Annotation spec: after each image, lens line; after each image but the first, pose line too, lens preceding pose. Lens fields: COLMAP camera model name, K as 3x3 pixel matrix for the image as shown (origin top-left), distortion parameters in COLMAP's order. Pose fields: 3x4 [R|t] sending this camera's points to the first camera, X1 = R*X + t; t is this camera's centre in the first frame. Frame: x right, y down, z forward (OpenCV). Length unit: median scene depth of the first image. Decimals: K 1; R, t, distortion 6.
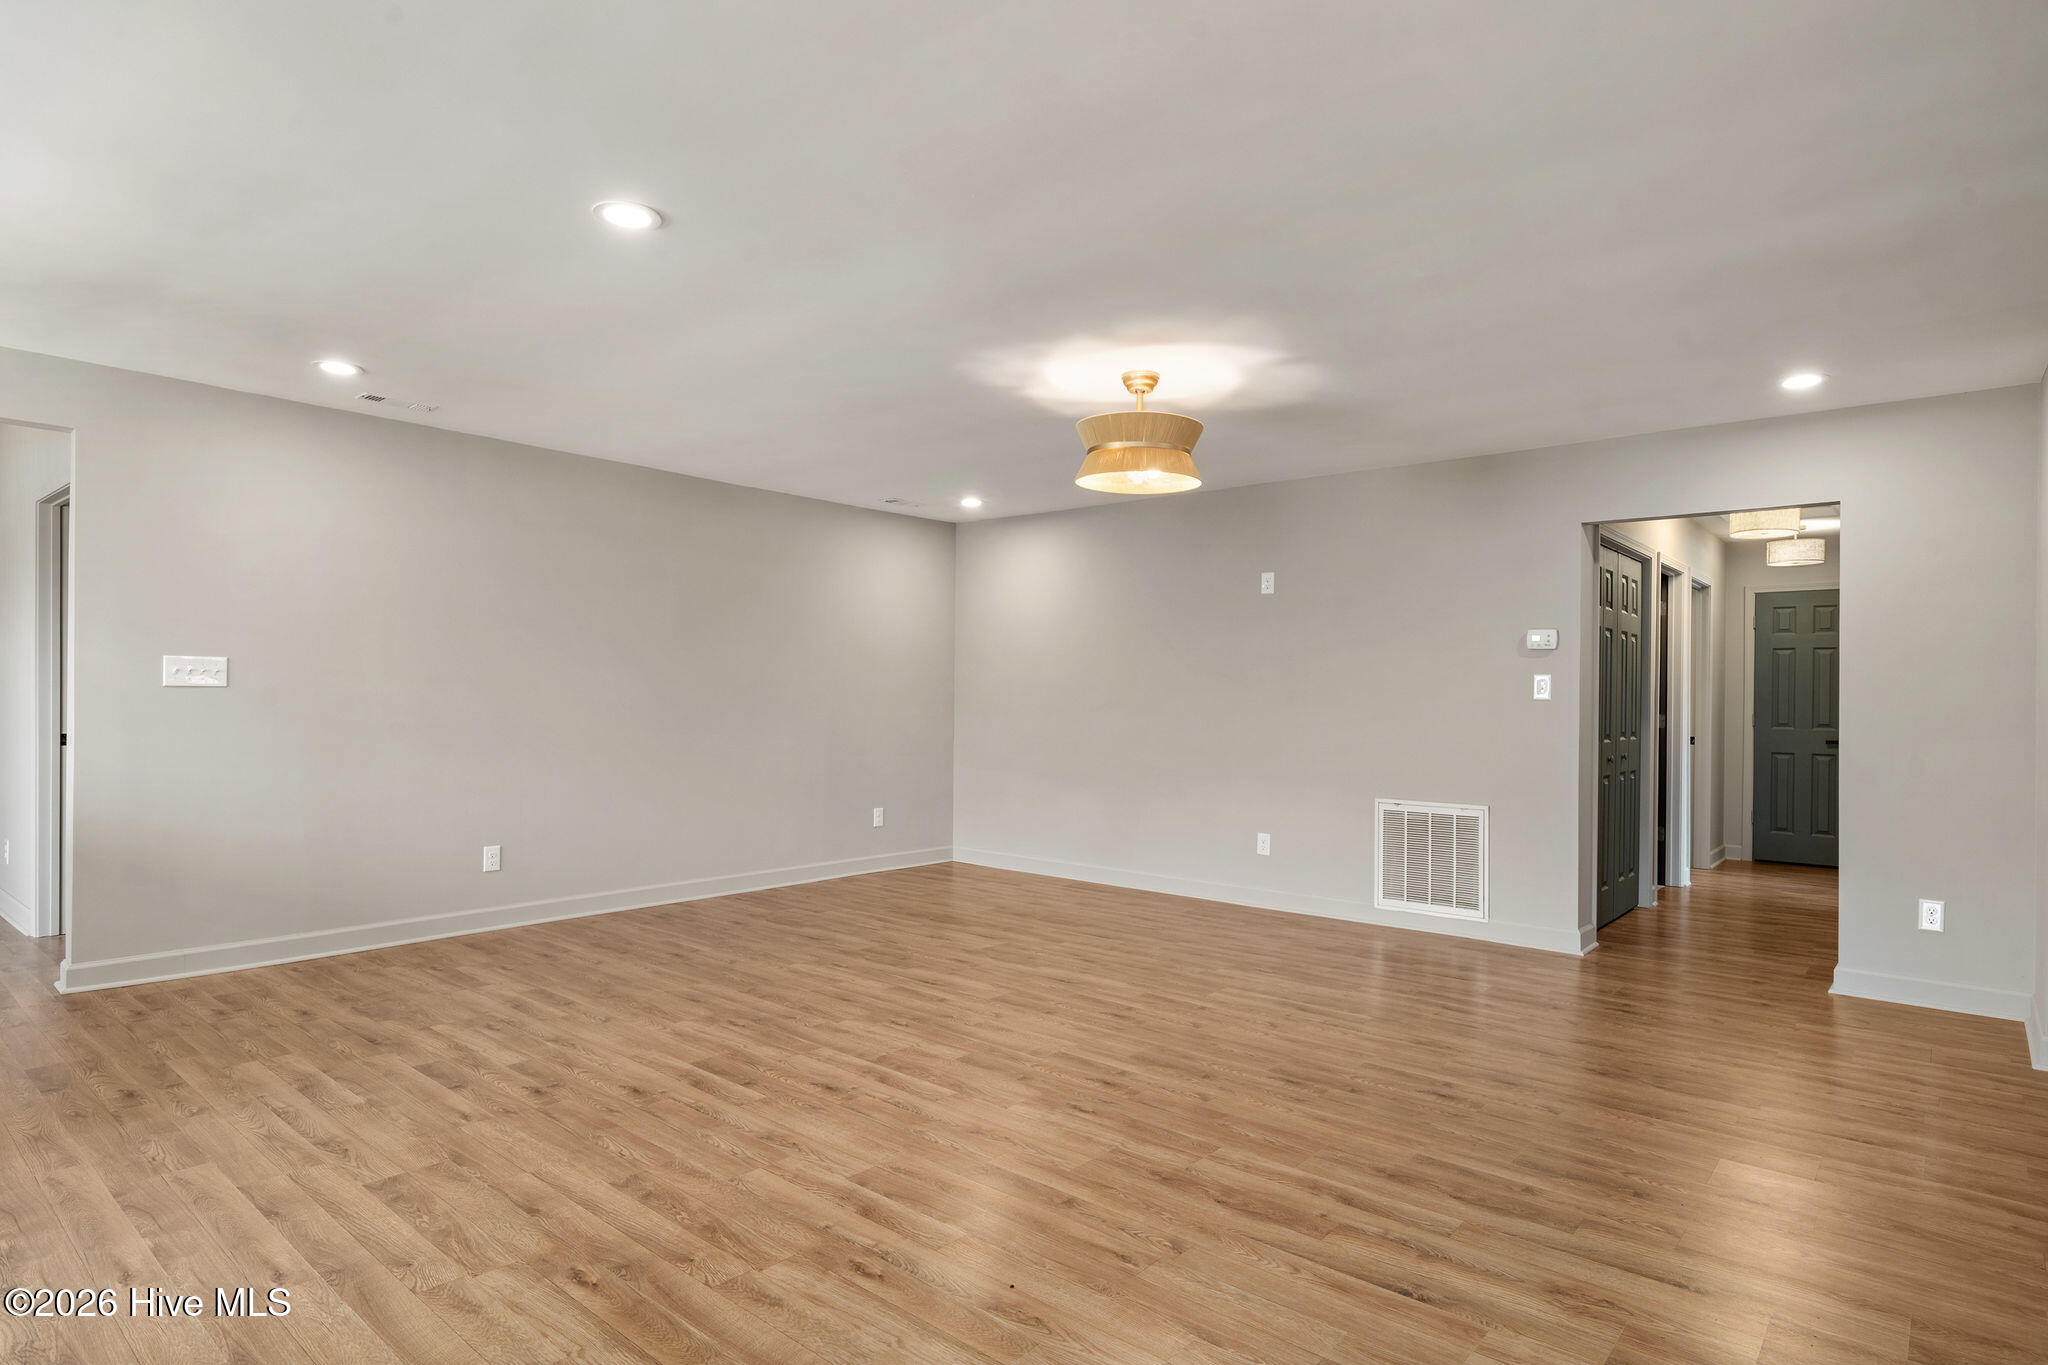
lens RADIAL K [[1092.9, 0, 1009.0], [0, 1092.9, 692.1], [0, 0, 1]] dist [-0.002374, 0.000041]
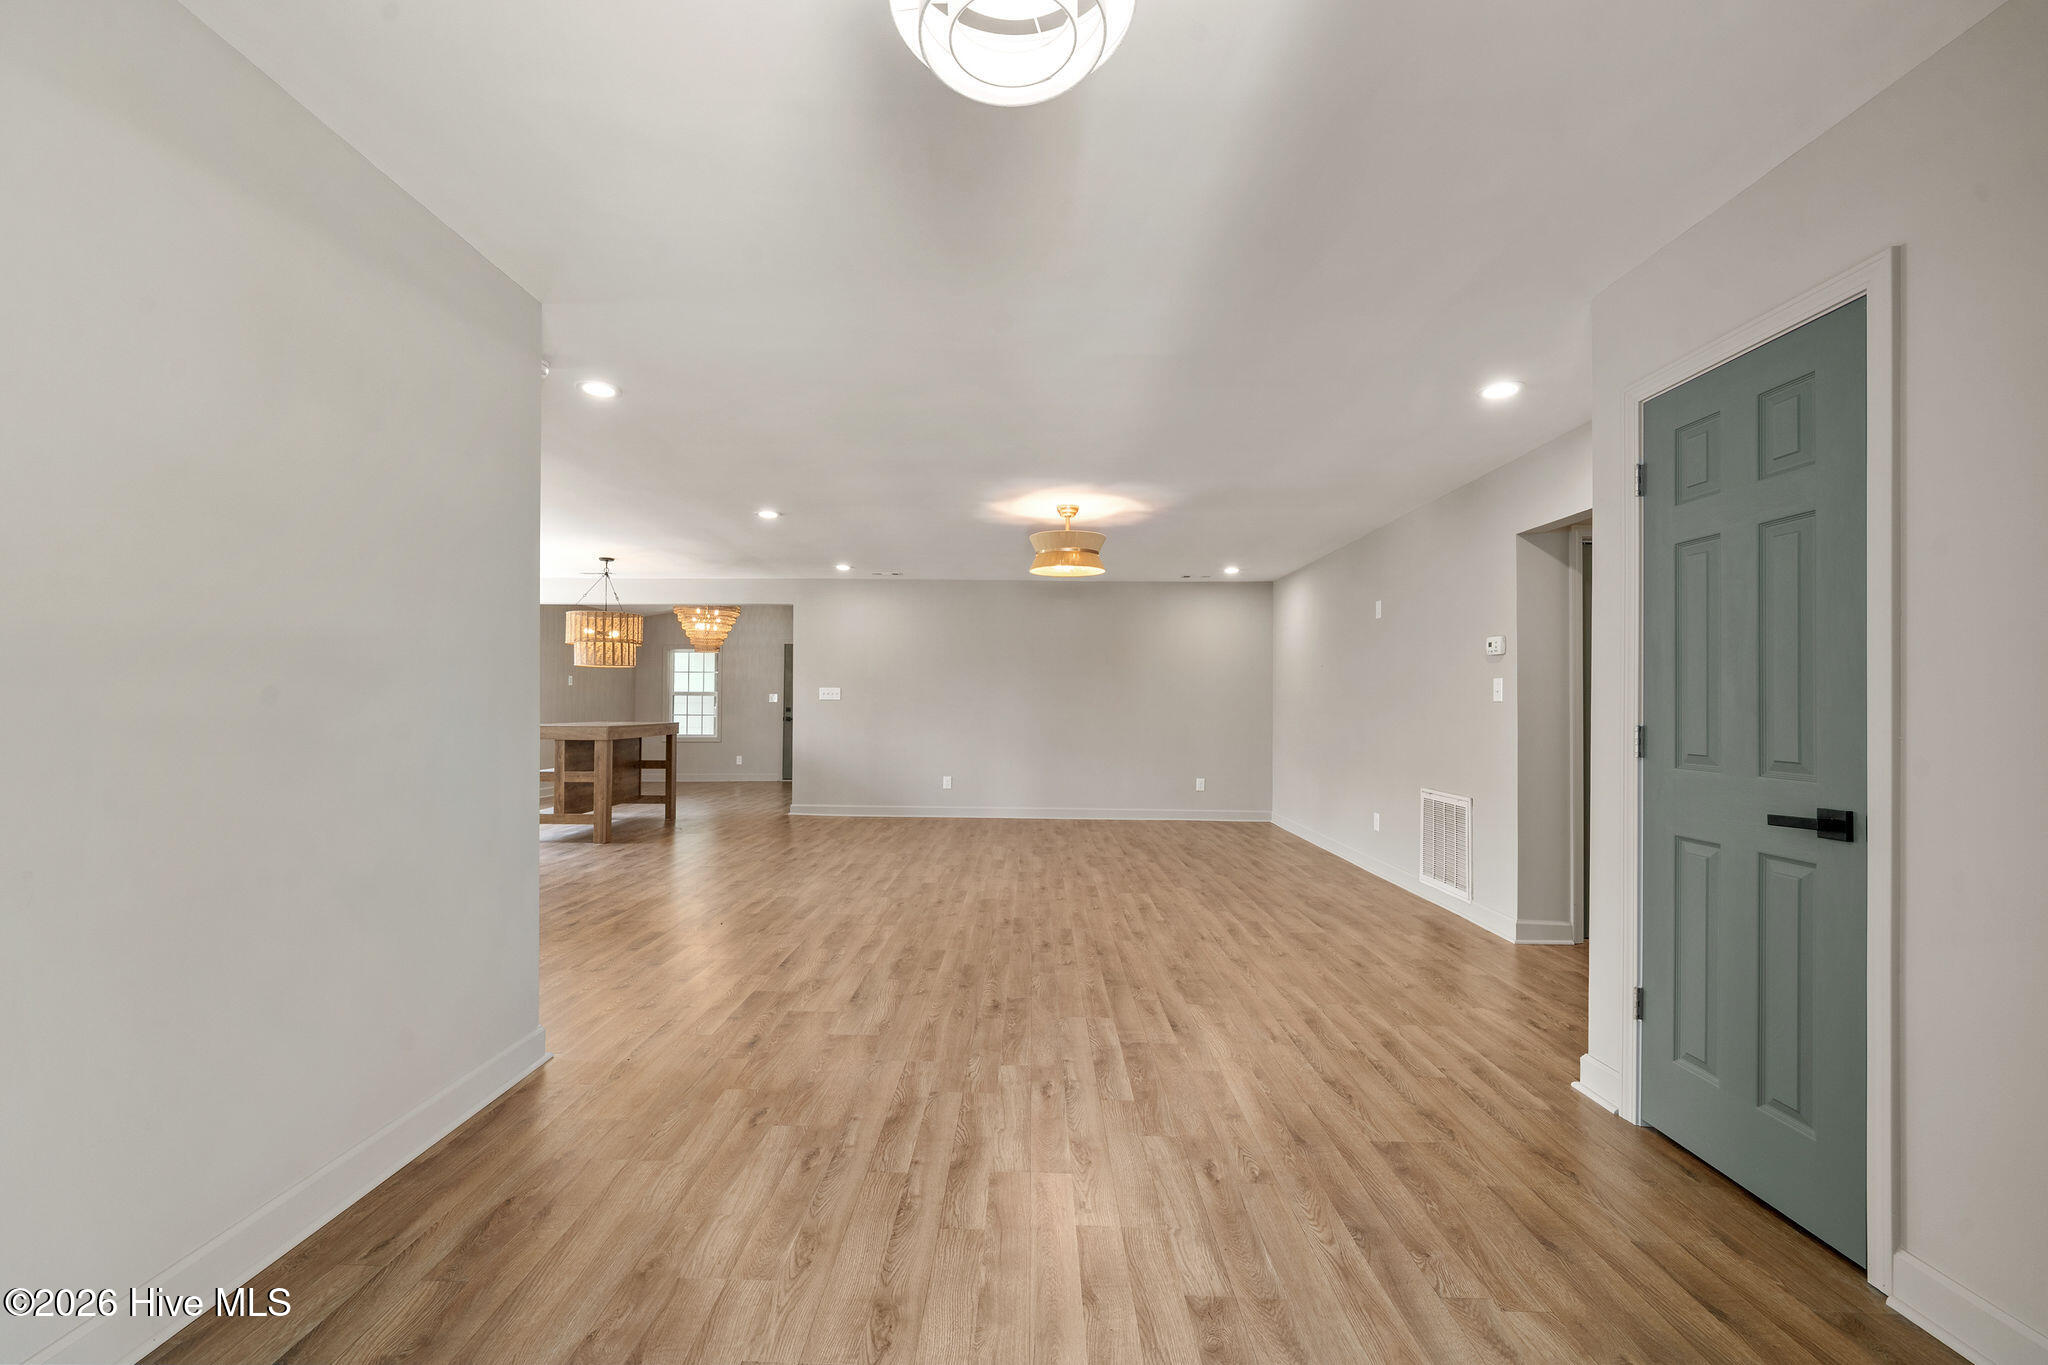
lens RADIAL K [[810.0, 0, 1022.3], [0, 810.0, 699.2], [0, 0, 1]] dist [-0.000316, -0.000018]
pose [[0.642401, -0.010313, -0.766300, 1.014992], [0.000705, 0.999917, -0.012866, 0.018503], [0.766369, 0.007725, 0.642355, 0.161053]]
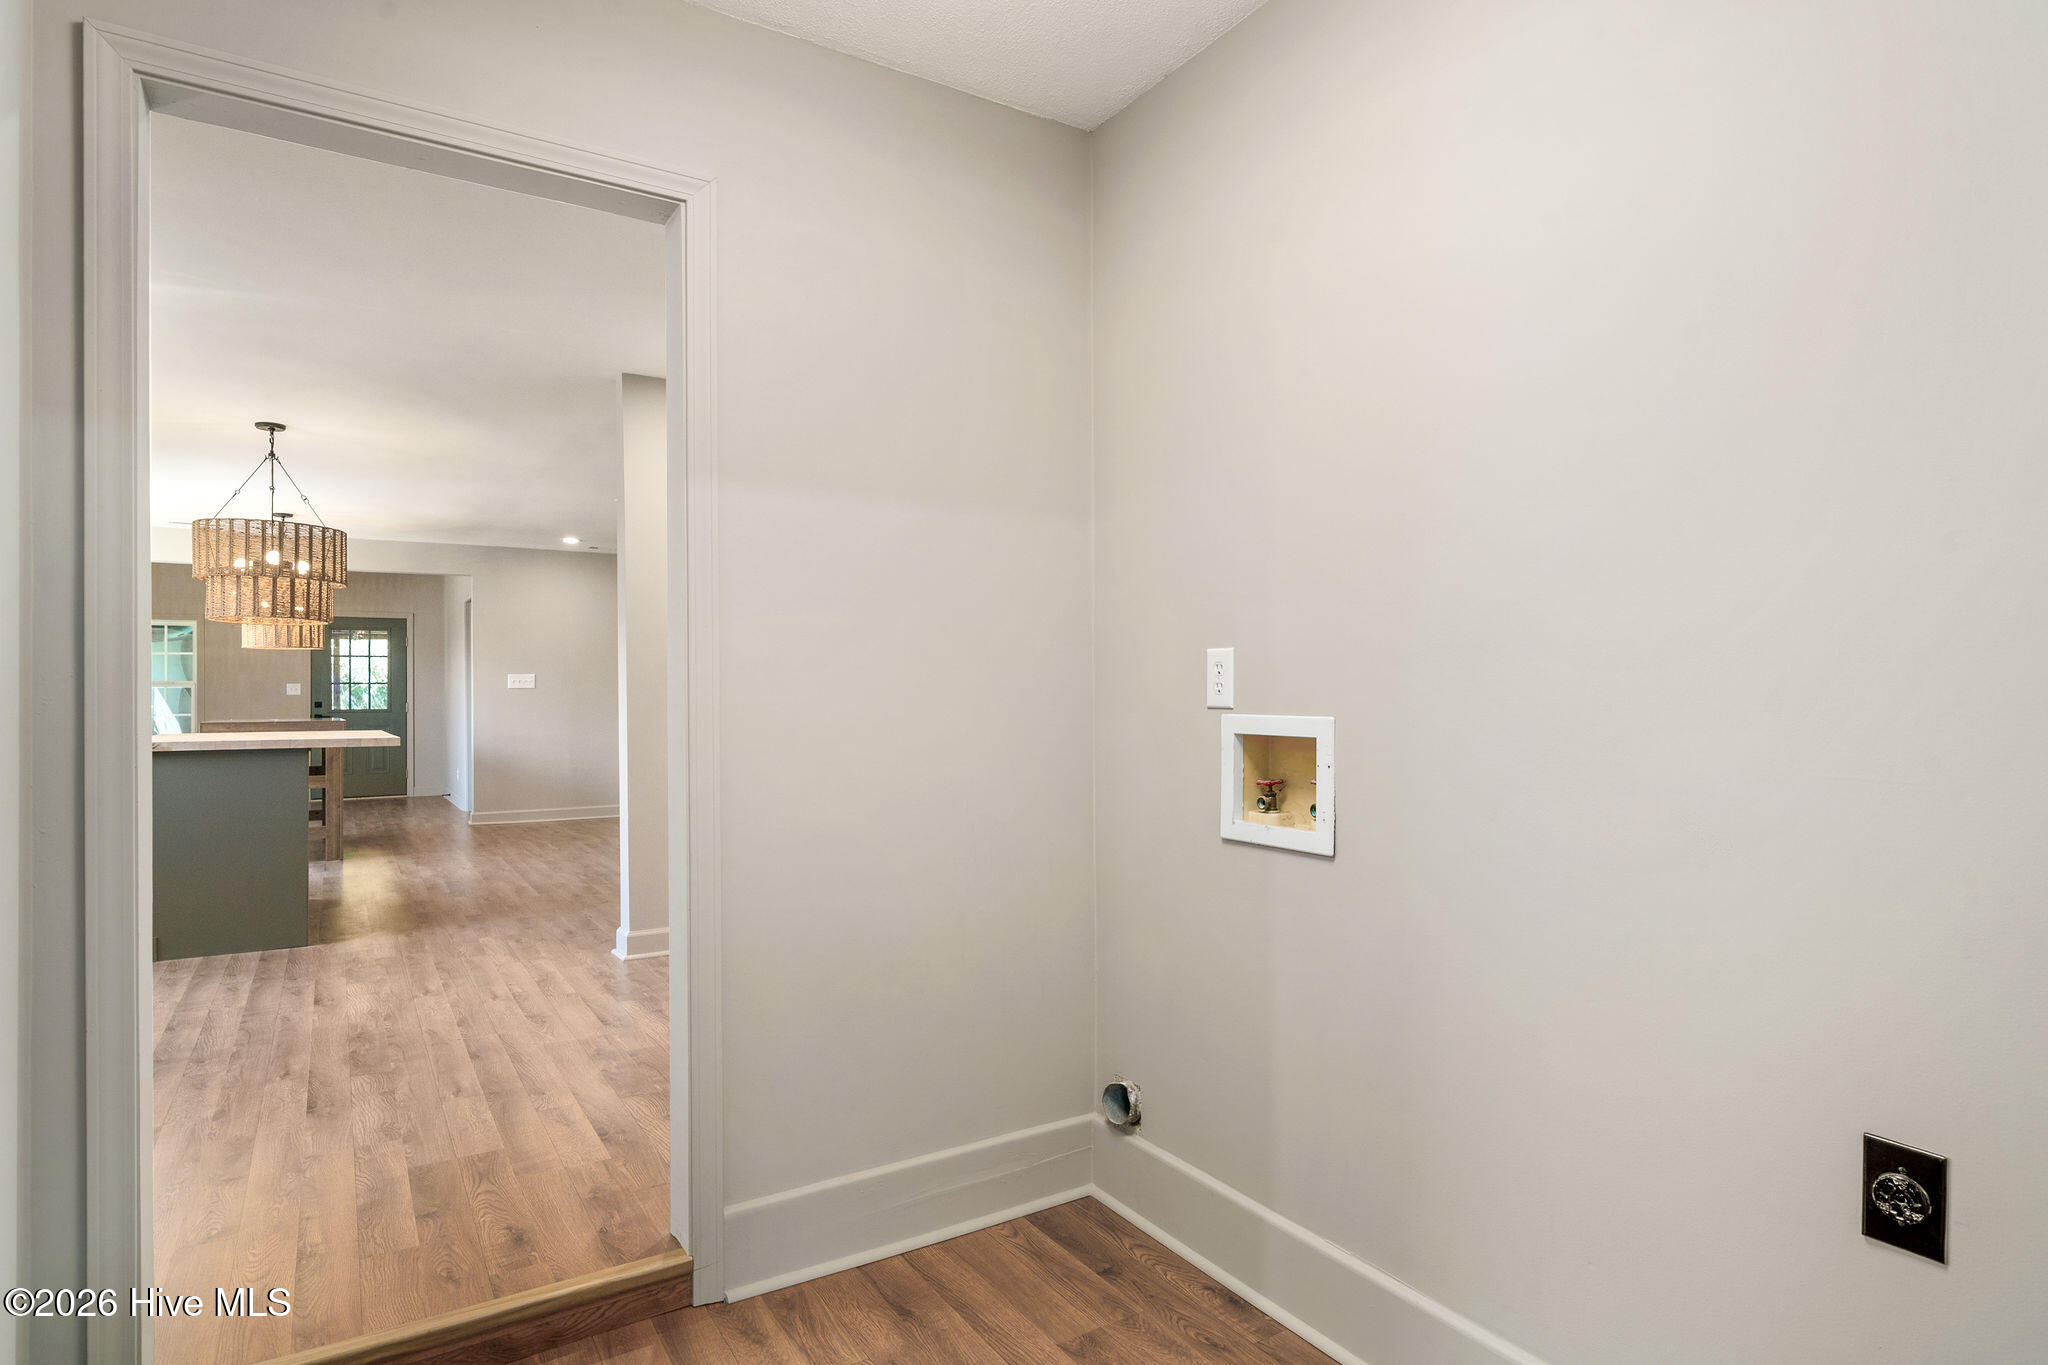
lens RADIAL K [[1098.8, 0, 1024.0], [0, 1098.8, 682.5], [0, 0, 1]] dist [0.003269, 0.001047]
pose [[0.956162, -0.020987, -0.292086, 0.881715], [0.017684, 0.999746, -0.013946, 0.032811], [0.292305, 0.008169, 0.956290, -0.826416]]
